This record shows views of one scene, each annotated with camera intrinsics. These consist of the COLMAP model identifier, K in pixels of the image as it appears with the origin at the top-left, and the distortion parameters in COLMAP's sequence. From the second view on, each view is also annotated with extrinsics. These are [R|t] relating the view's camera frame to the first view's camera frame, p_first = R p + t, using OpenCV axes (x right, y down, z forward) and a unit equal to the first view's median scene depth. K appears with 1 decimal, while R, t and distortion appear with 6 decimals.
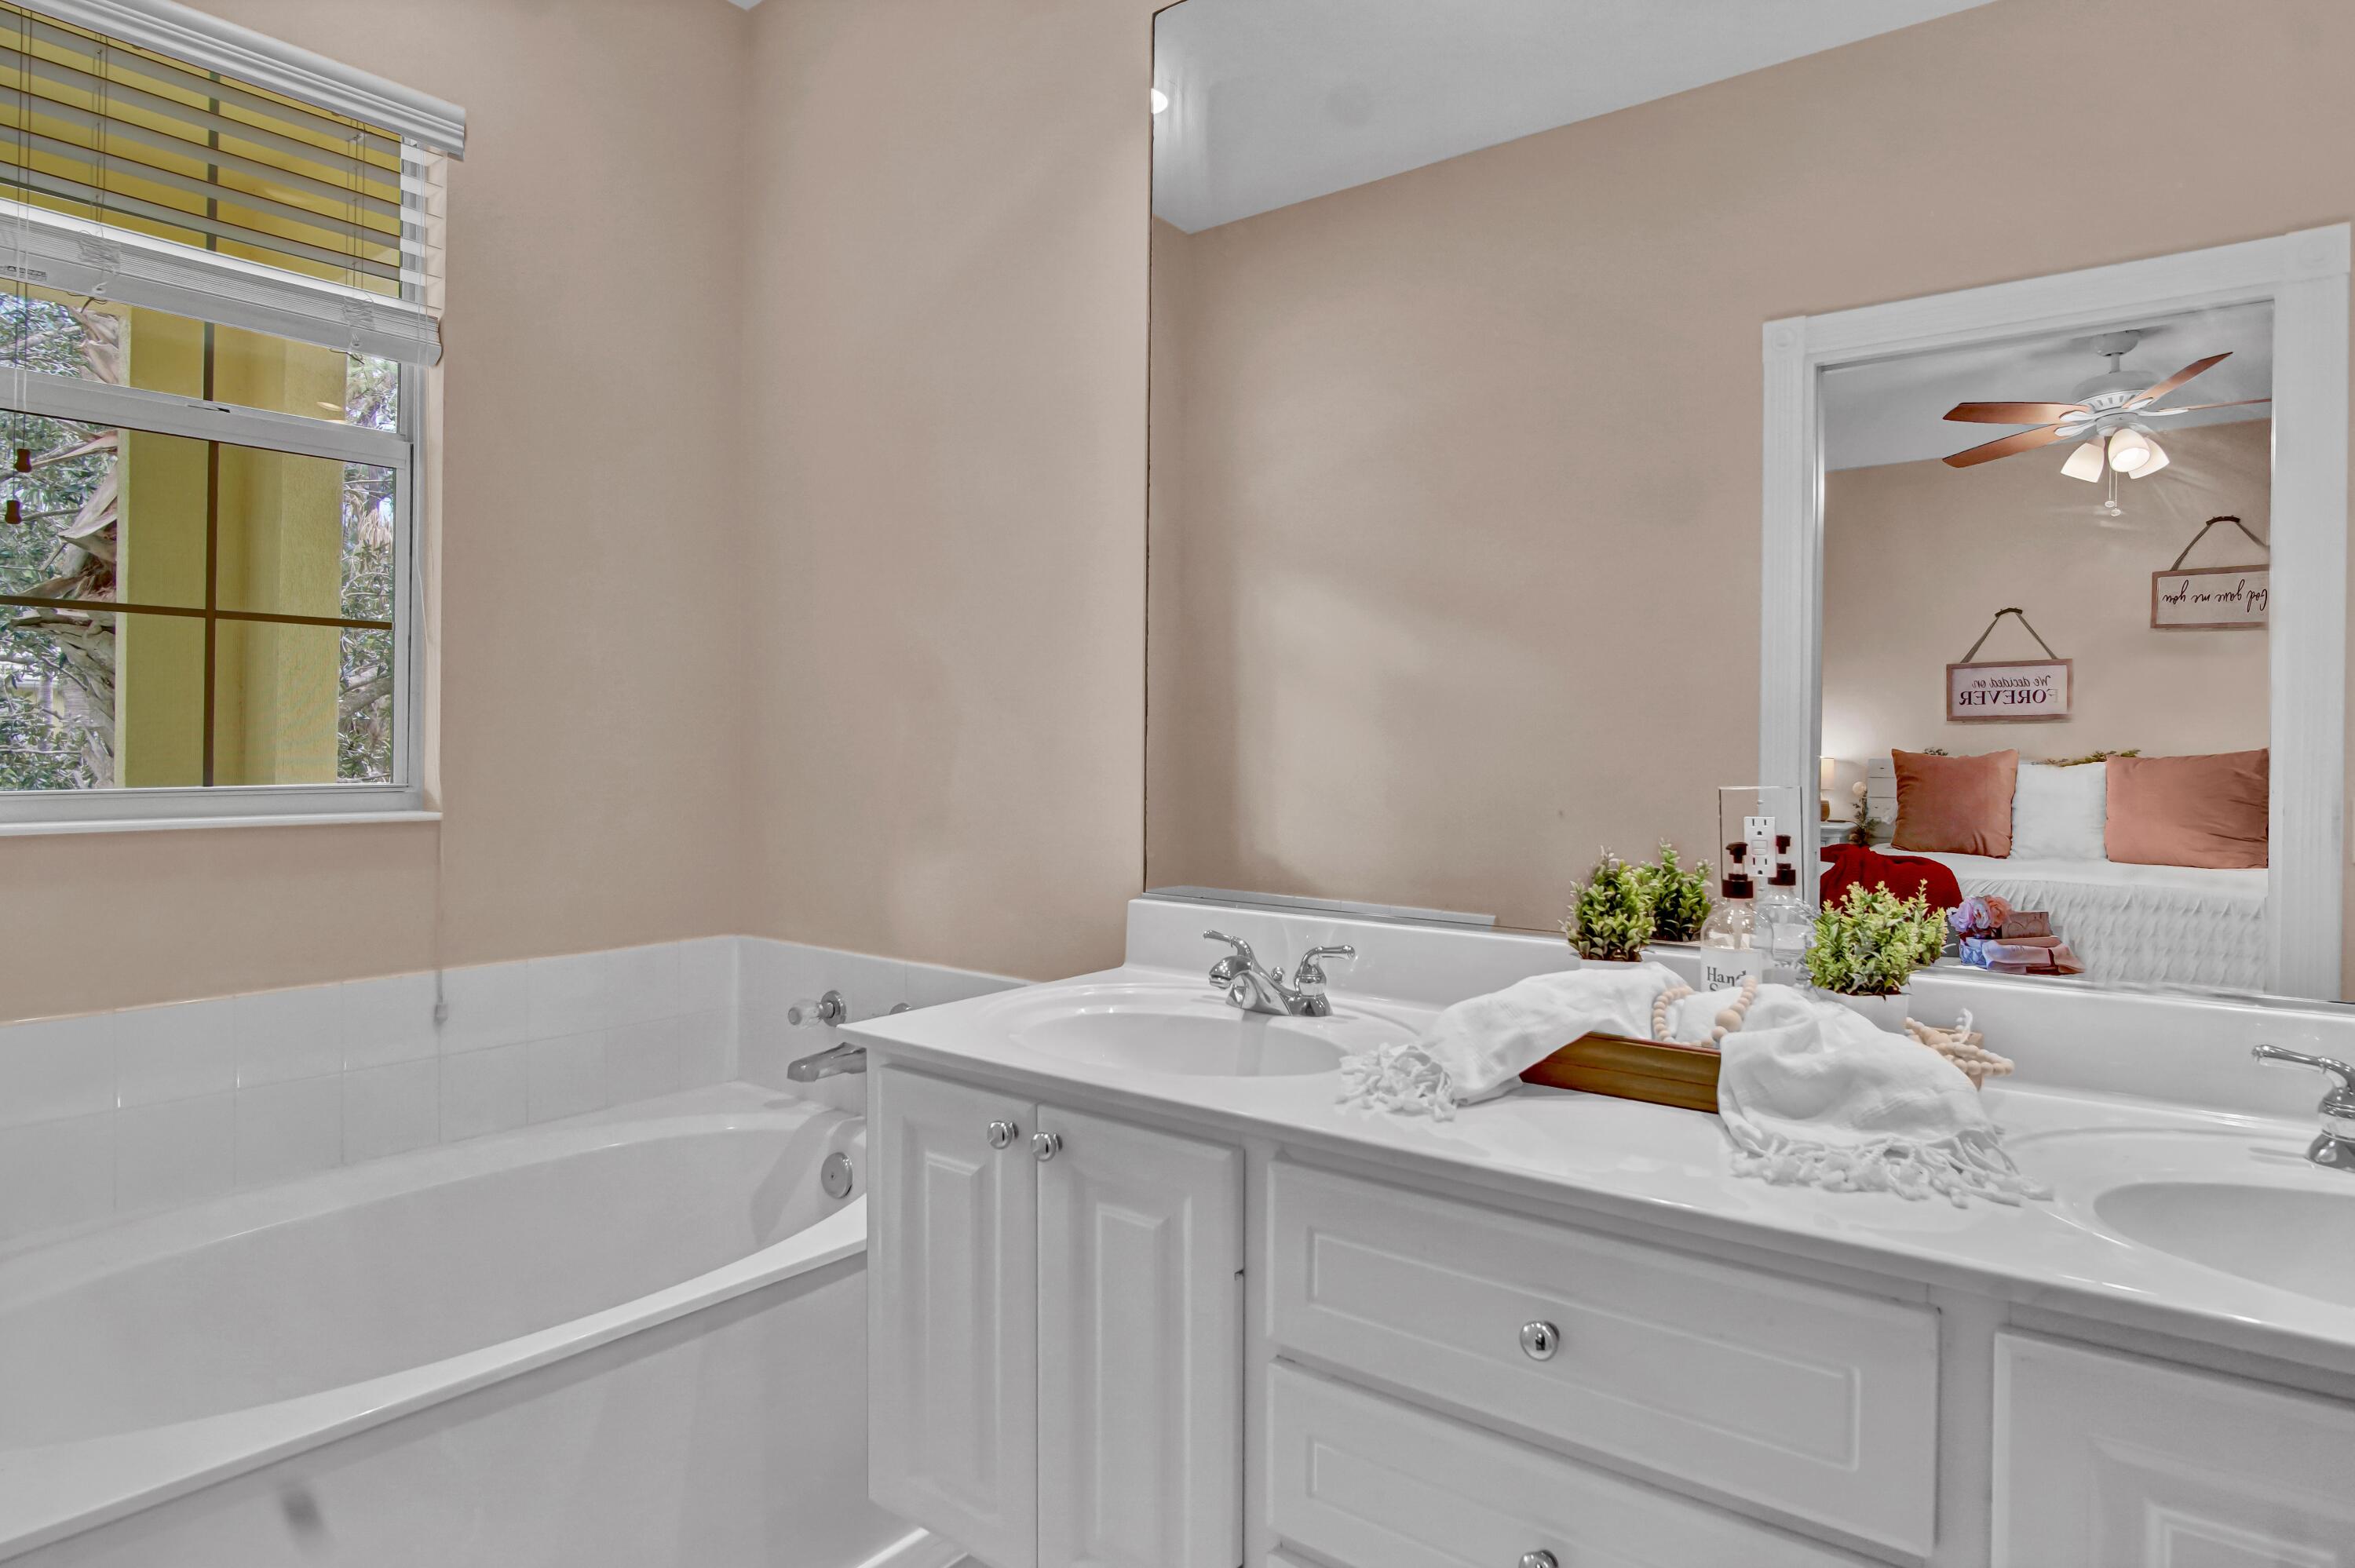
lens RADIAL K [[1327.9, 0, 1173.5], [0, 1327.9, 768.1], [0, 0, 1]] dist [-0.027447, 0.000826]
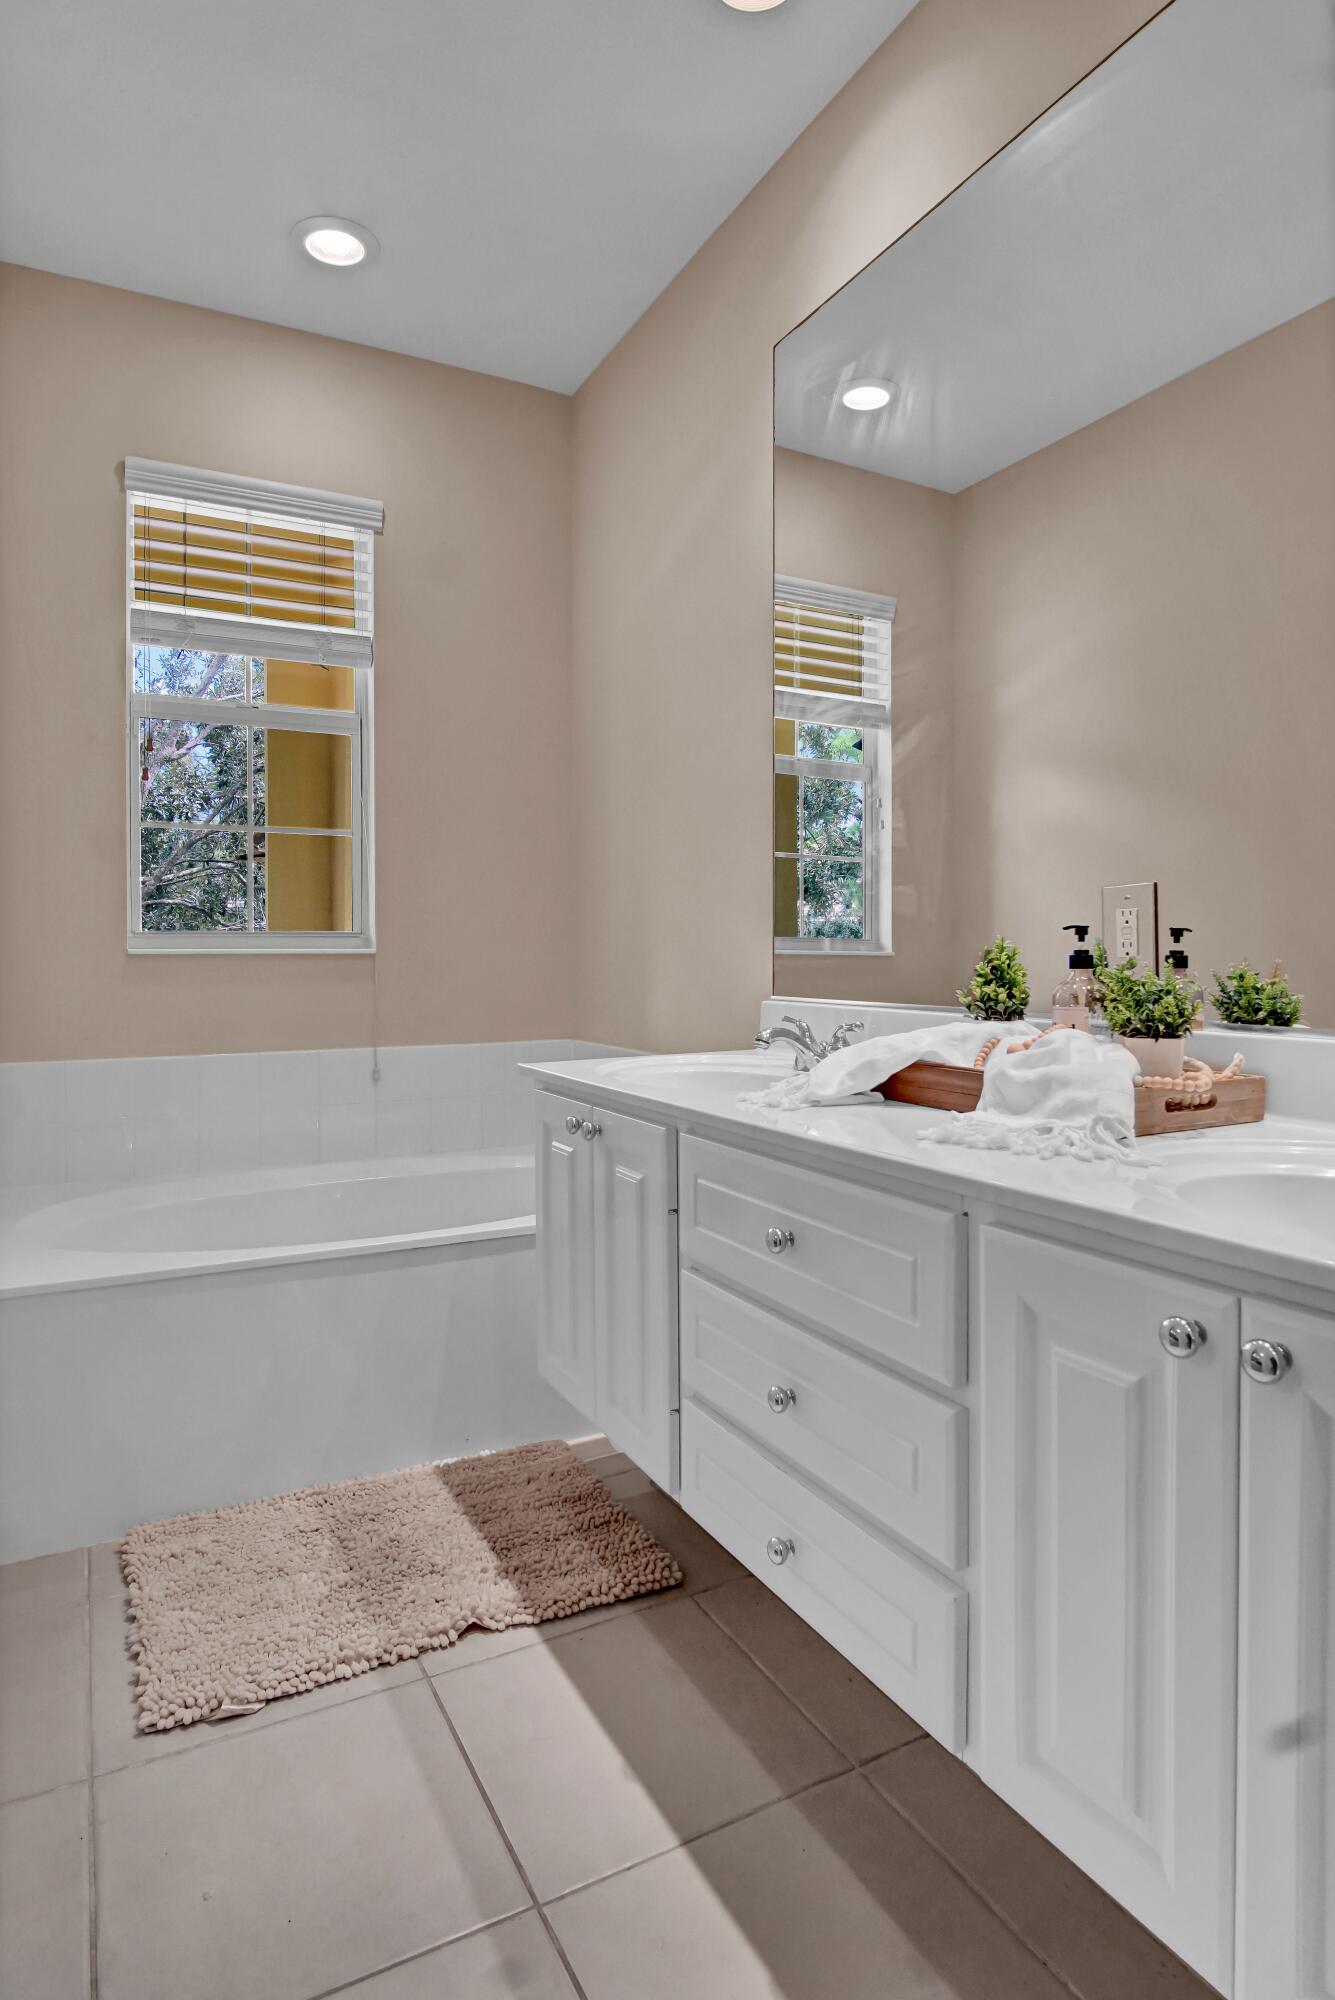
lens RADIAL K [[1127.9, 0, 672.2], [0, 1127.9, 991.0], [0, 0, 1]] dist [-0.027447, 0.000826]
pose [[0.910632, 0.004120, -0.413198, 0.515260], [0.001286, 0.999917, 0.012806, 0.104901], [0.413216, -0.012193, 0.910551, -0.141048]]
